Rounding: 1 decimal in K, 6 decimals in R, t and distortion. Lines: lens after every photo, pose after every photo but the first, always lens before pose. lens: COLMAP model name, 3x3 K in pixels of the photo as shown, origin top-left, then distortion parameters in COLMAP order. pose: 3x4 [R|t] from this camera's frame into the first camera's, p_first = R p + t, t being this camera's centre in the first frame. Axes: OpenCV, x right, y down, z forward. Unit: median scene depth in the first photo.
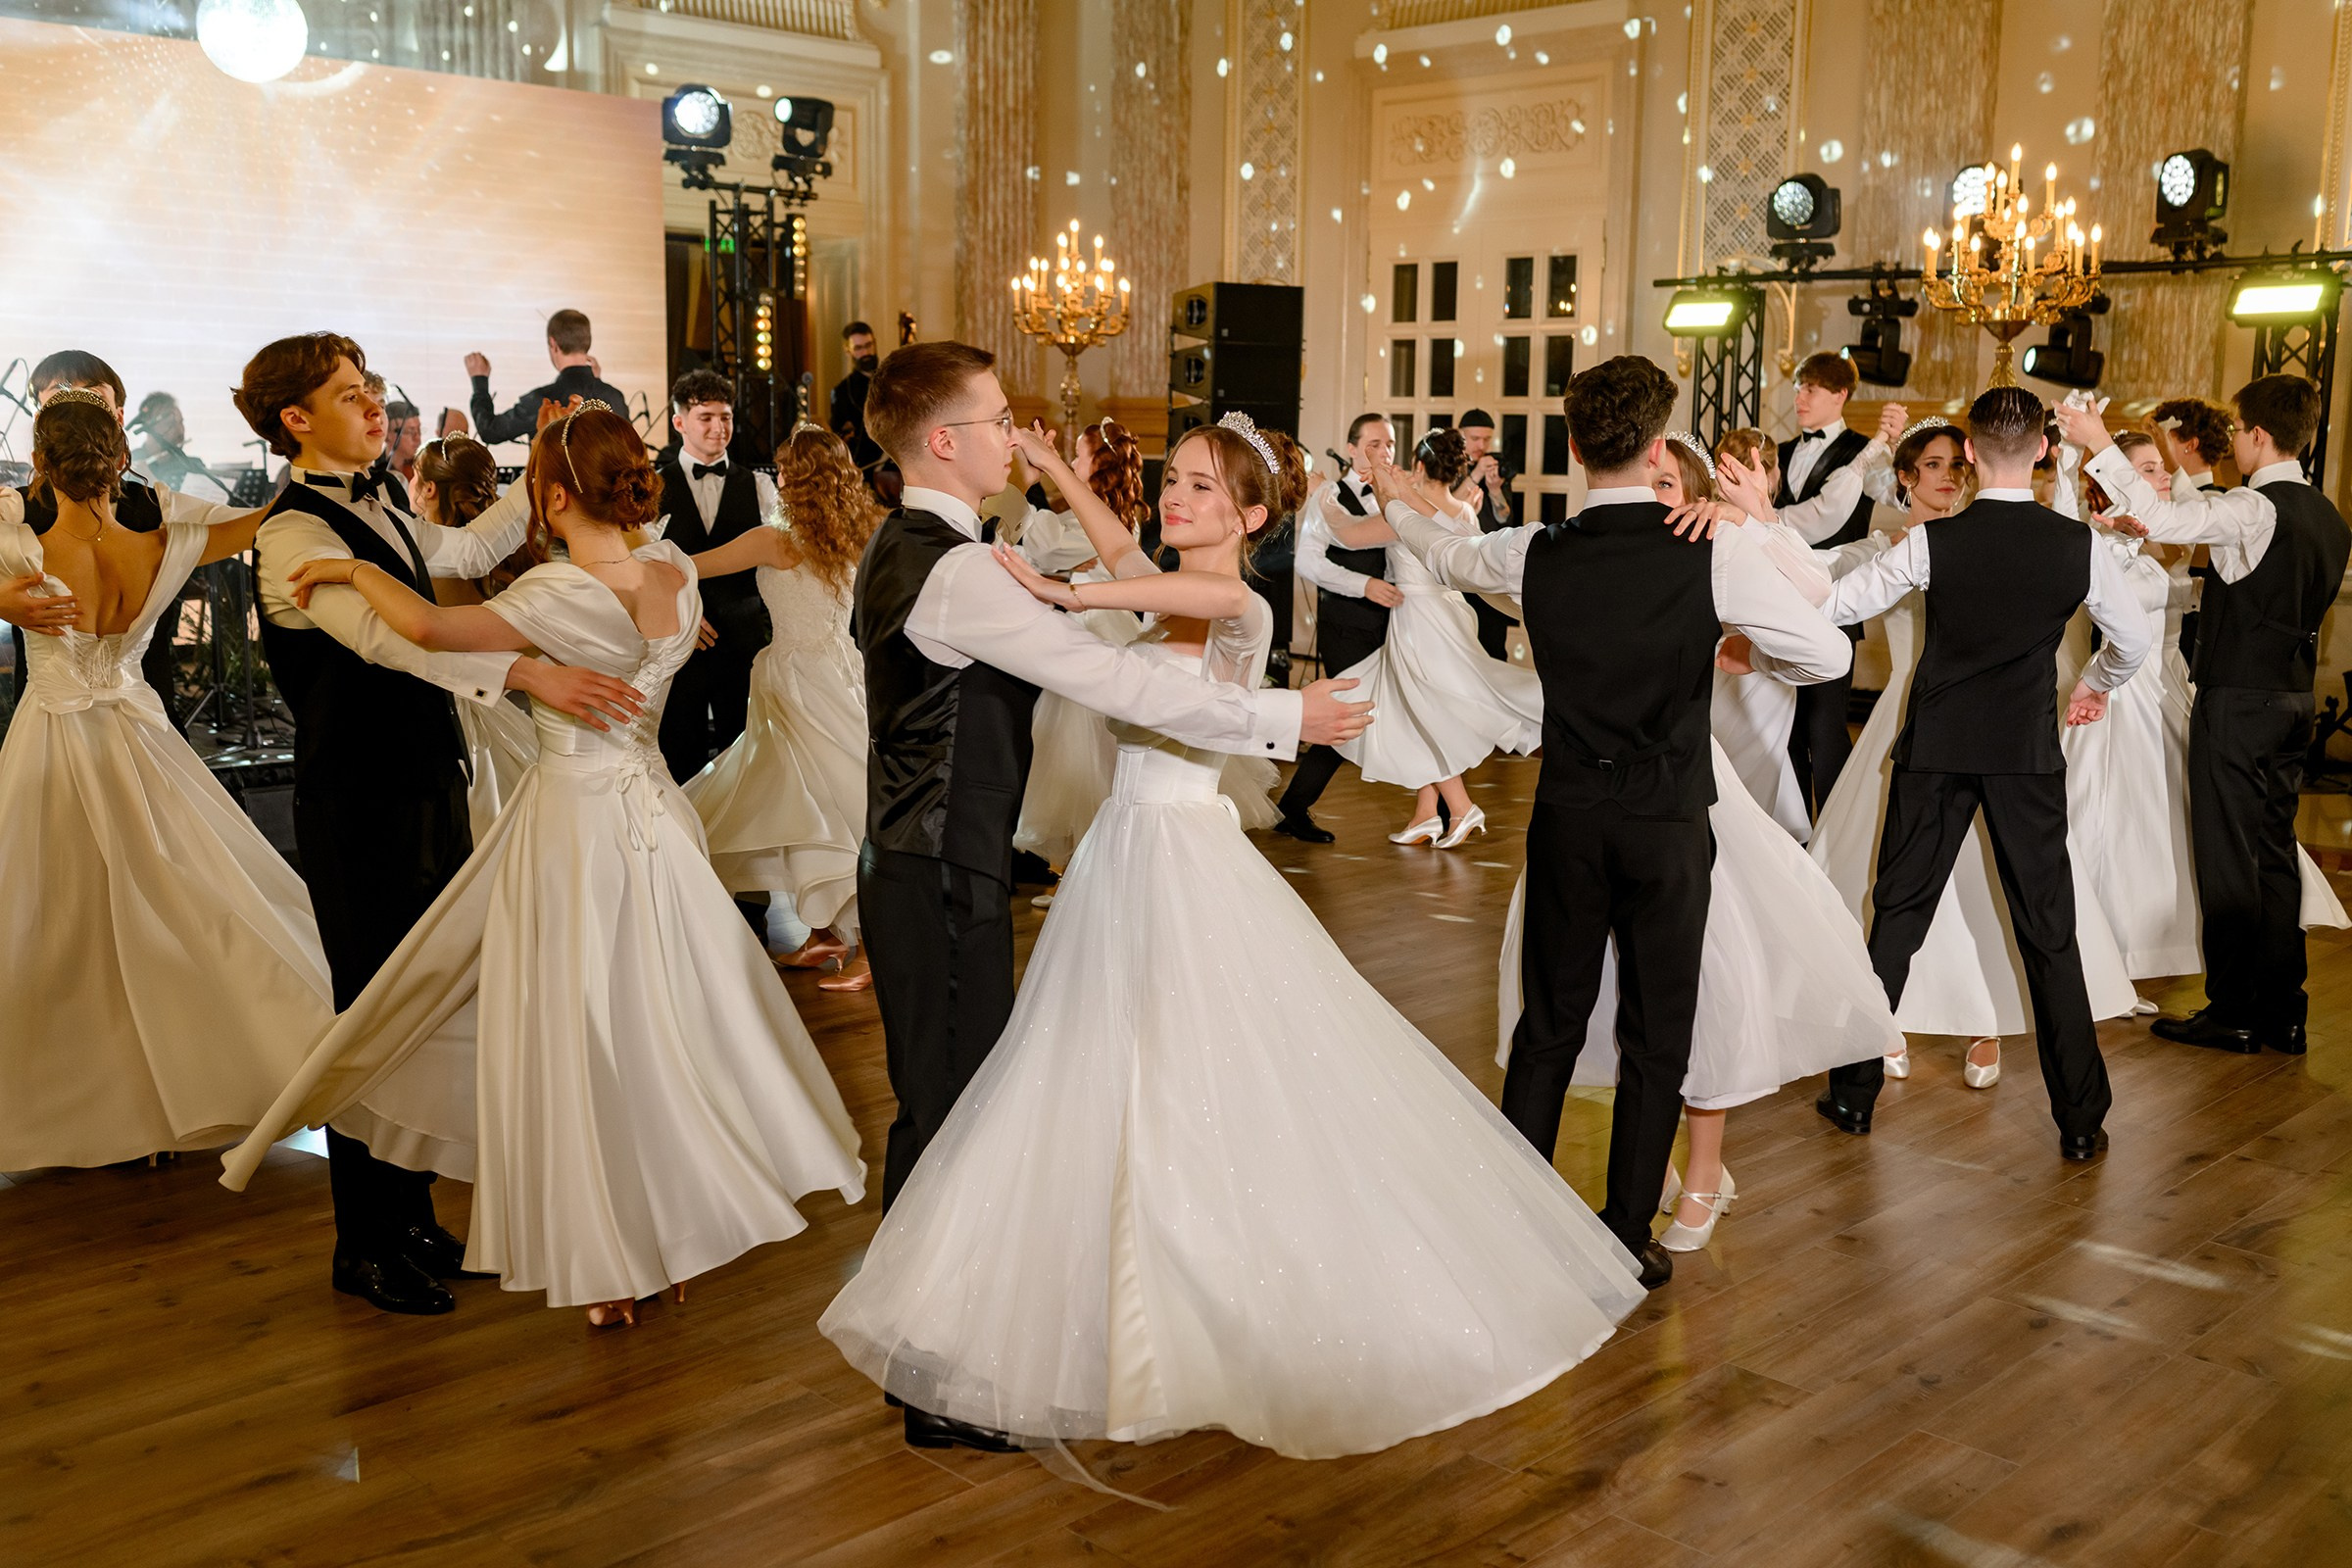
lens RADIAL K [[2217.3, 0, 1181.5], [0, 2217.3, 782.4], [0, 0, 1]] dist [-0.011206, 0.024074]
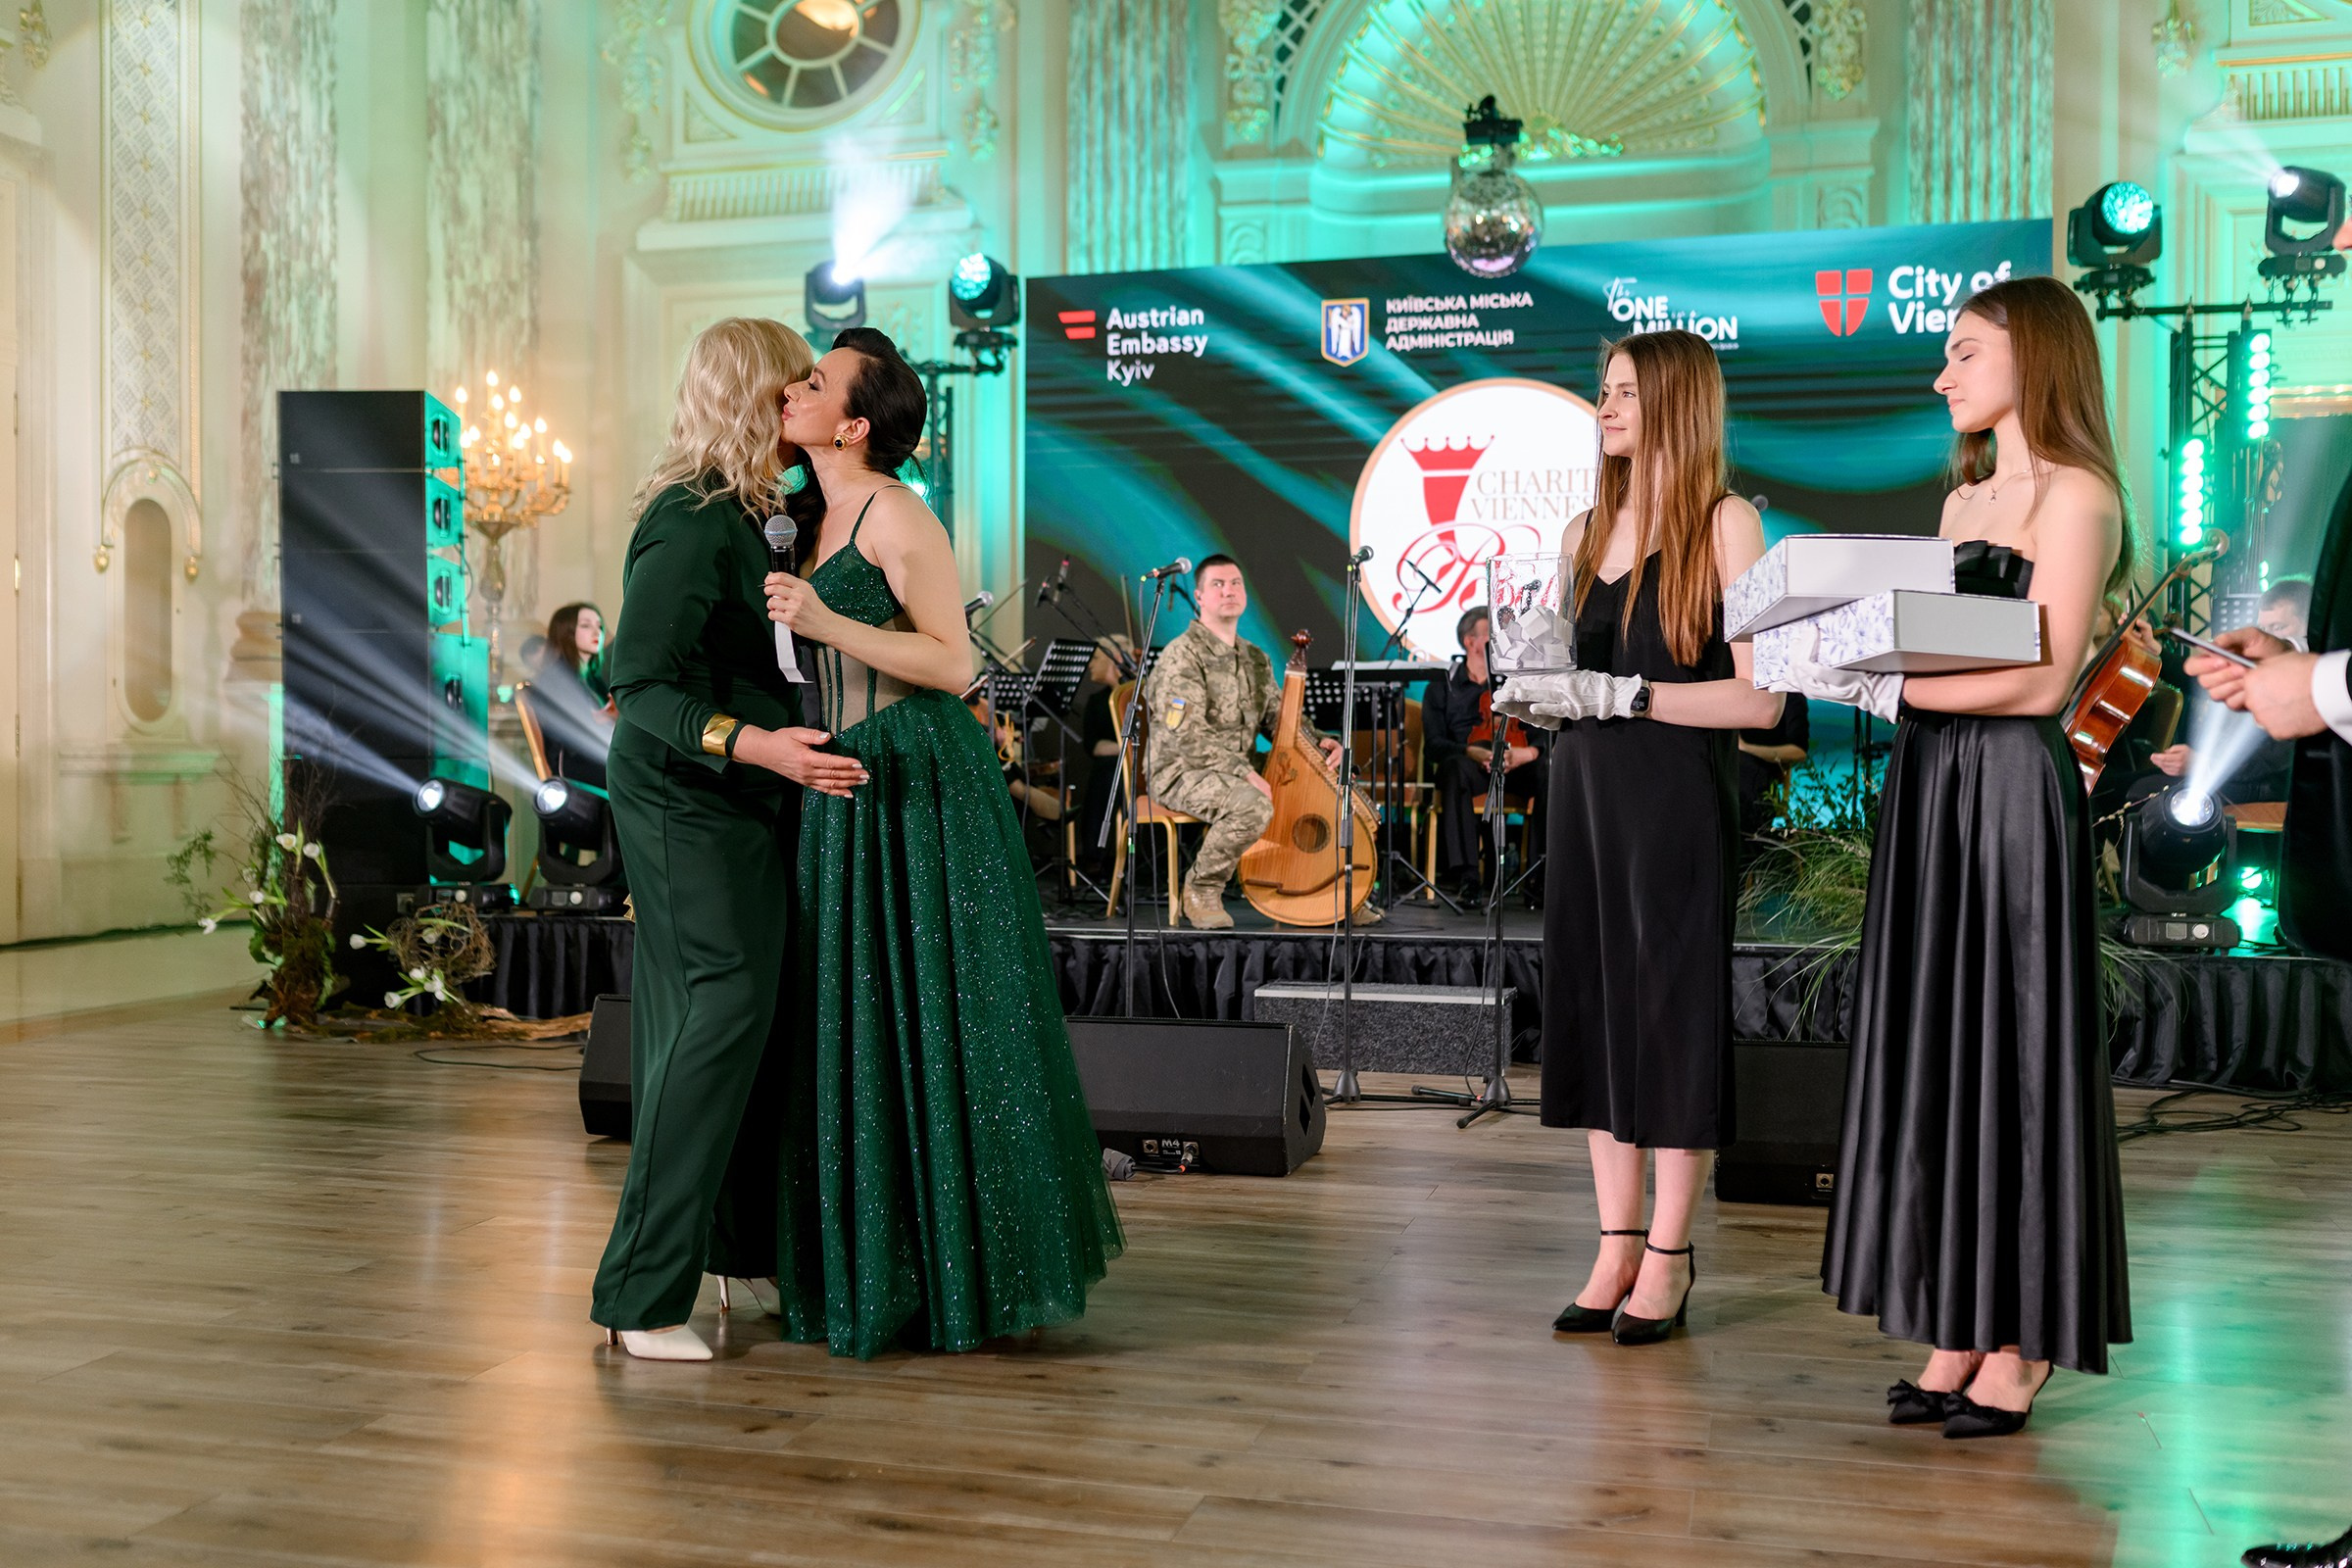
lens RADIAL K [[2217.3, 0, 1181.5], [0, 2217.3, 782.4], [0, 0, 1]] dist [-0.011206, 0.024074]
pose [[0.496831, -0.001437, -0.867846, 0.275236], [-0.134995, 0.987698, -0.078919, -0.004529], [0.857284, 0.156364, 0.490525, 0.354895]]
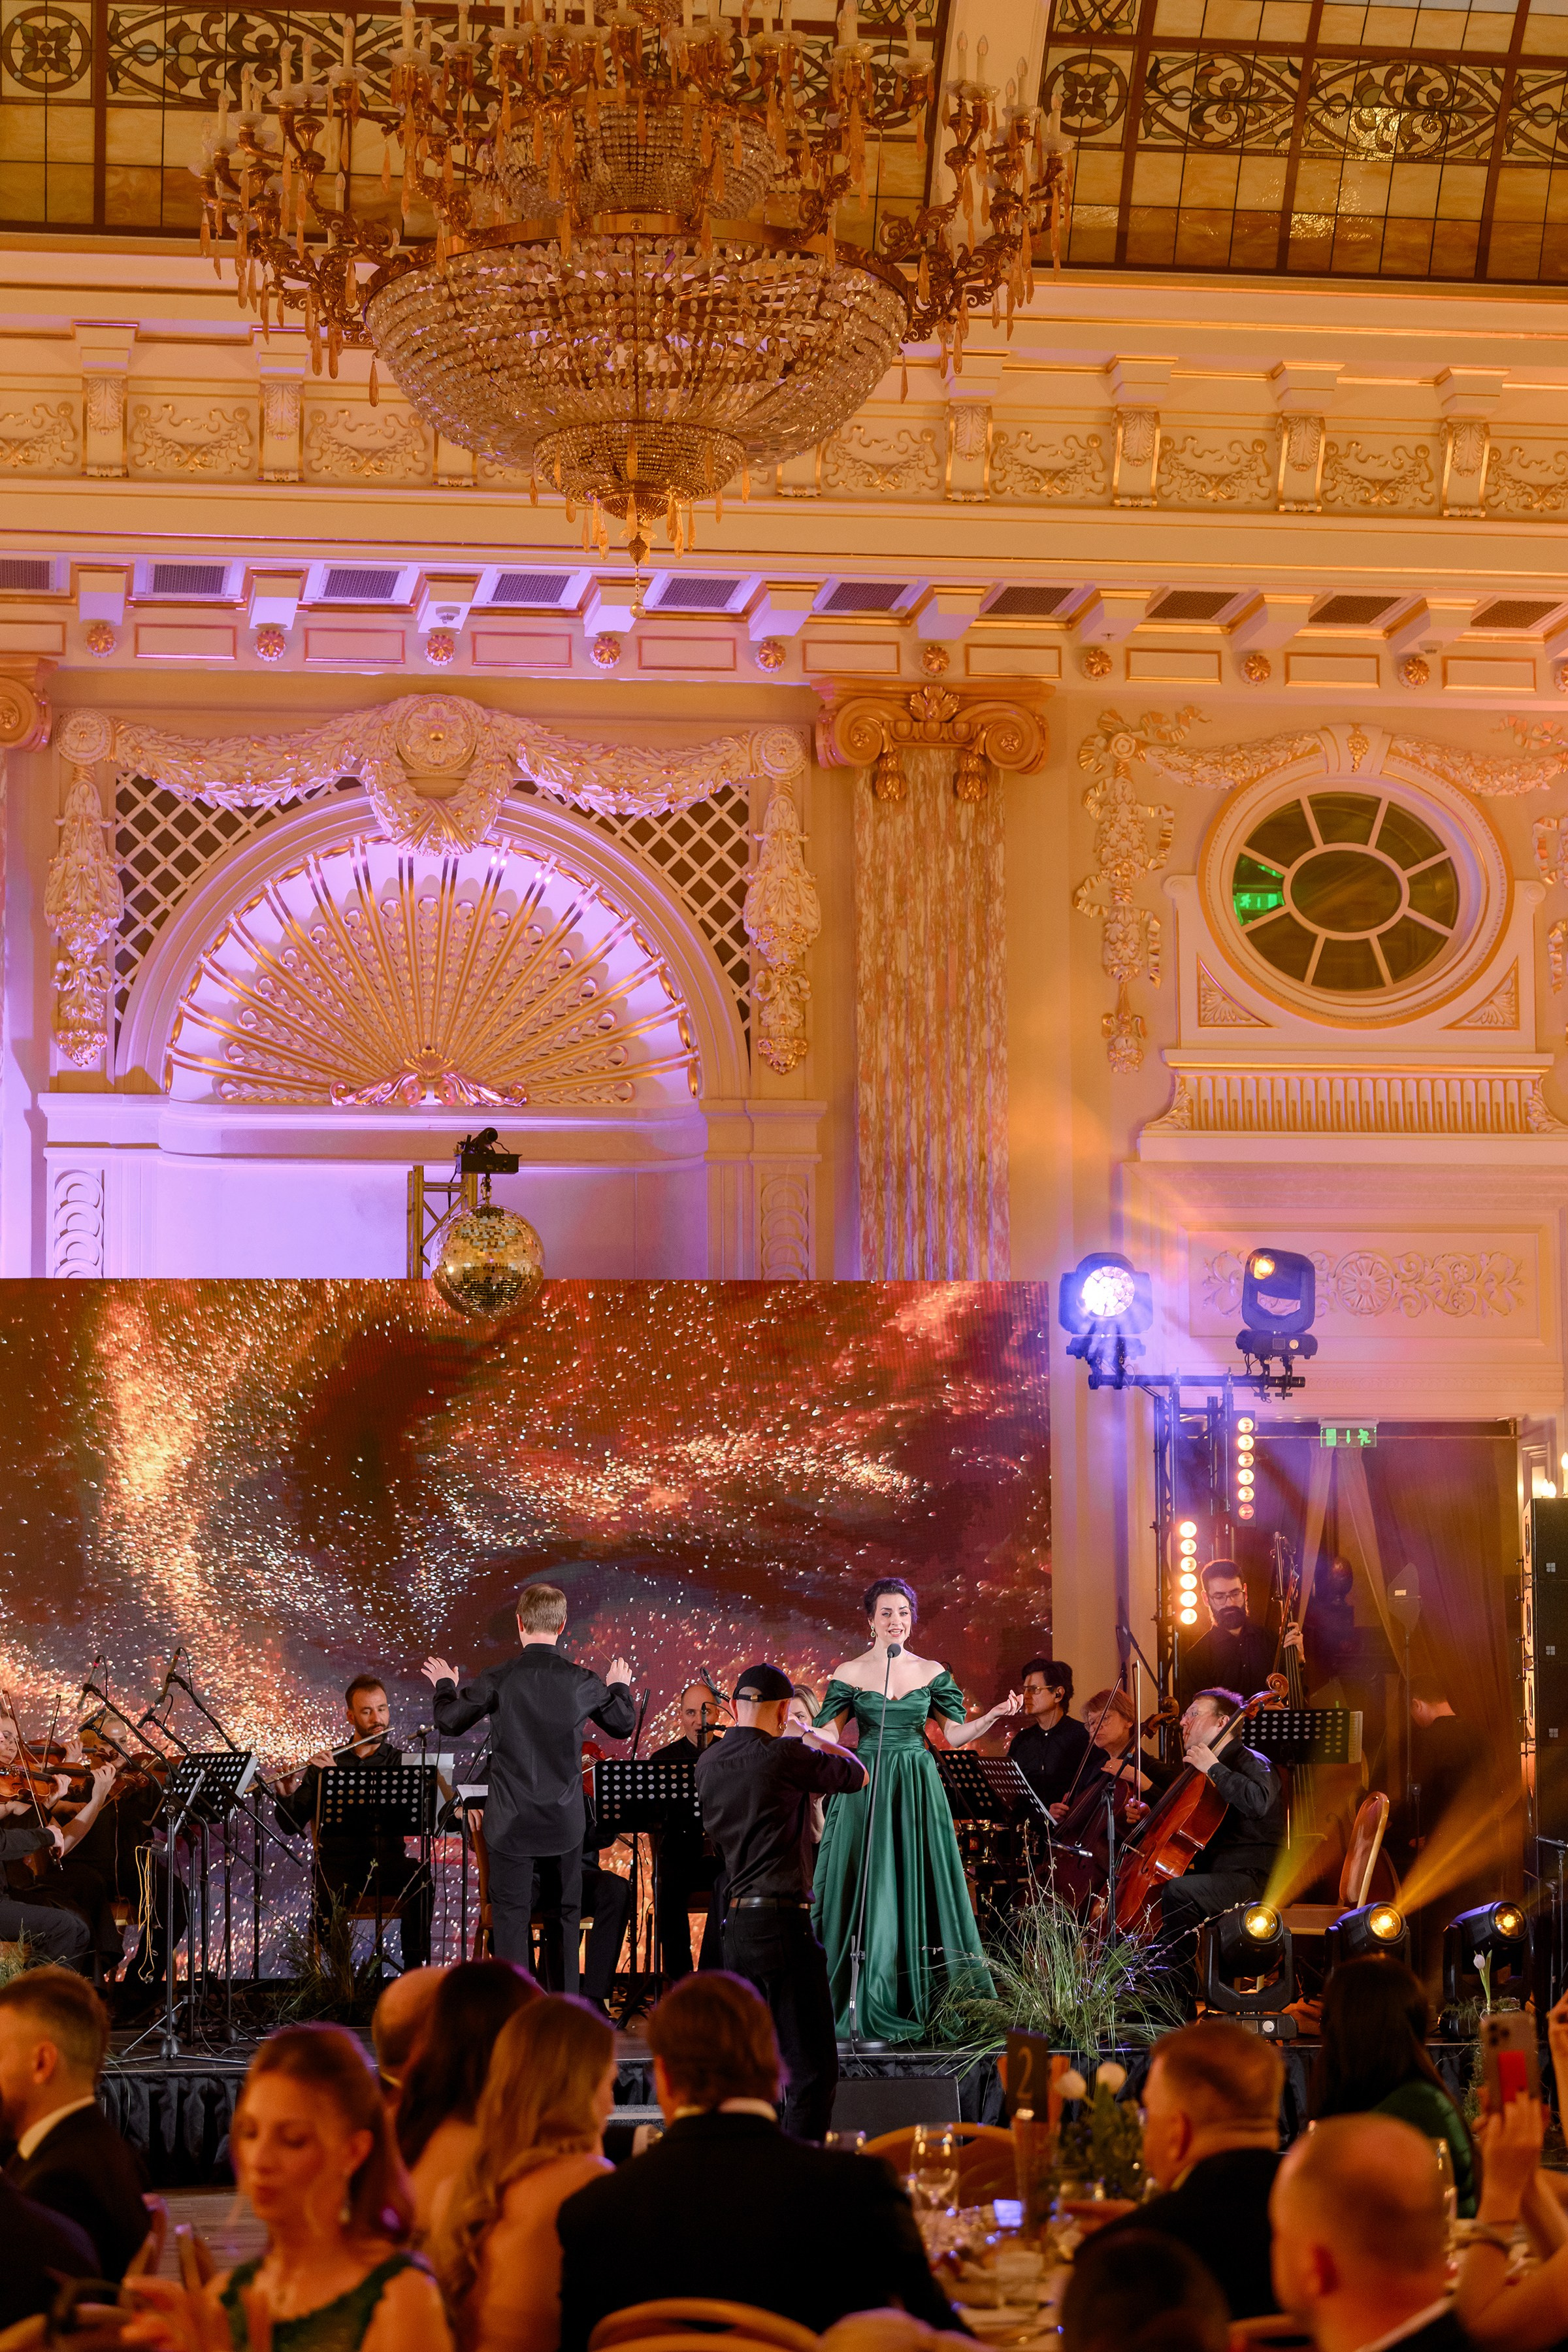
lens RADIAL K [[4814.9, 0, 782.3], [0, 4814.9, 1229.2], [0, 0, 1]] dist [-0.062500, 0.185762]
pose [[0.803201, -0.072827, -0.591239, 0.628329], [-0.076559, 0.971649, -0.223691, 0.048962], [0.590767, 0.224934, 0.774854, -0.319275]]
